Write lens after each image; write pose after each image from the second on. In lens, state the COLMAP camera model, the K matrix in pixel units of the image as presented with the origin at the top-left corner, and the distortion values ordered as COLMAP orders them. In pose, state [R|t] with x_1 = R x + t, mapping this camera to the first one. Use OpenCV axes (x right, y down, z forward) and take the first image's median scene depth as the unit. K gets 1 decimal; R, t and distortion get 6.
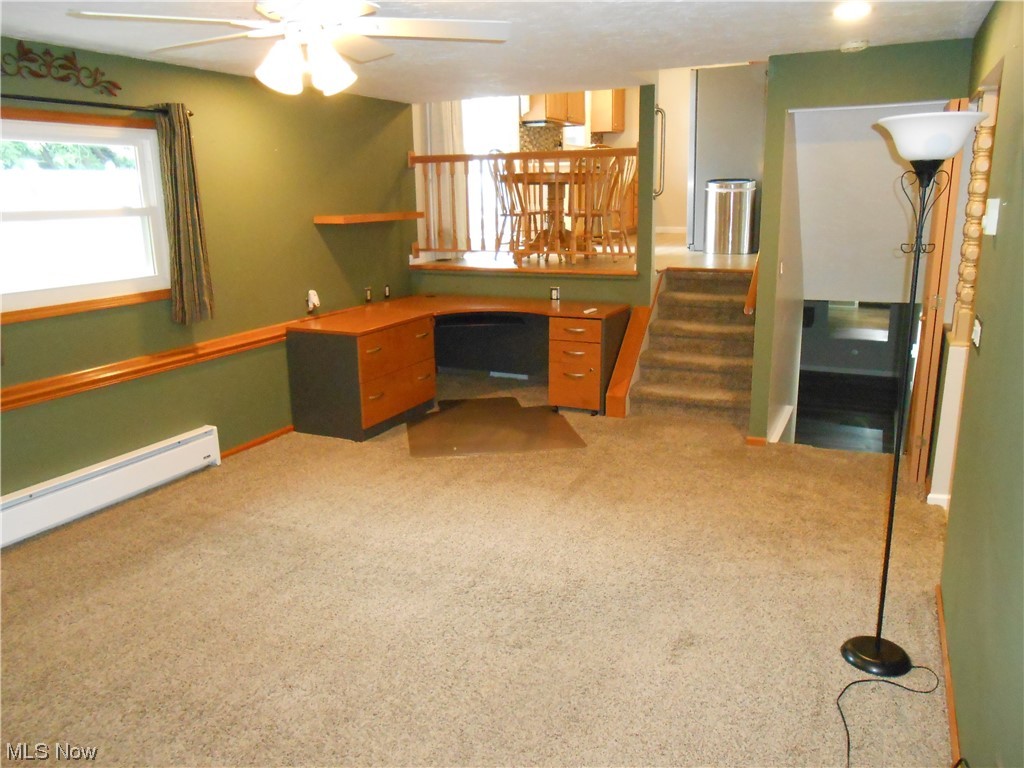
lens RADIAL K [[791.1, 0, 513.6], [0, 791.1, 386.4], [0, 0, 1]] dist [-0.045367, 0.050506]
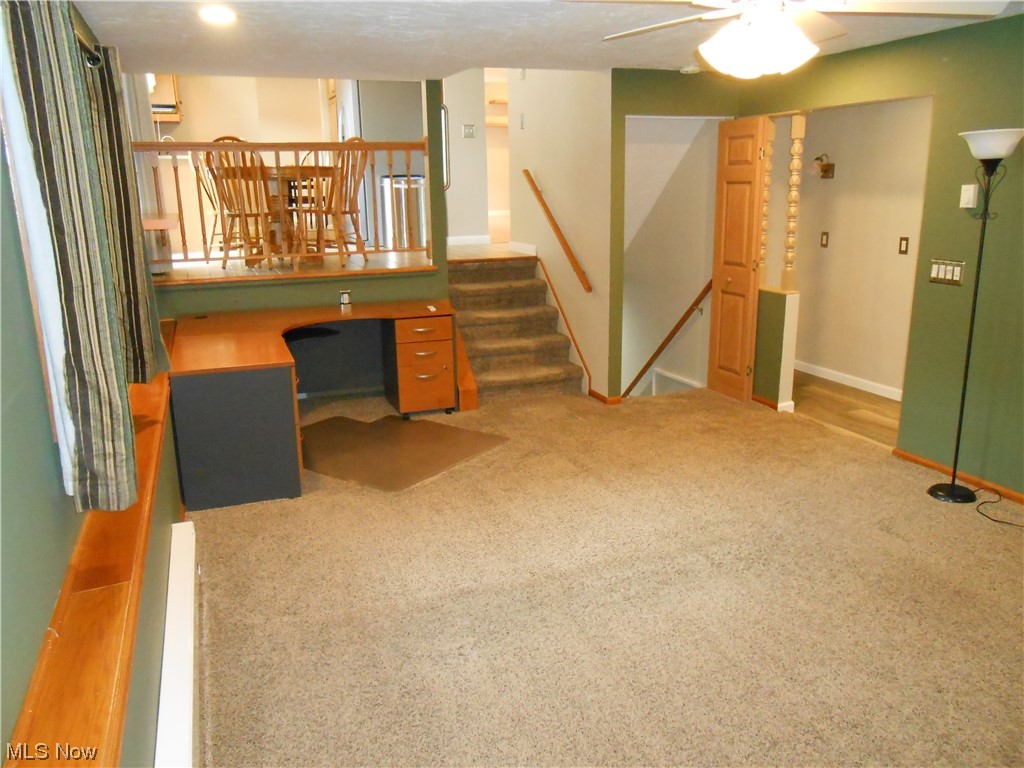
lens RADIAL K [[791.1, 0, 513.6], [0, 791.1, 386.4], [0, 0, 1]] dist [-0.045367, 0.050506]
pose [[0.694672, -0.176270, 0.697395, -0.526881], [0.178511, 0.981427, 0.070247, -0.051538], [-0.696825, 0.075694, 0.713236, 0.242714]]
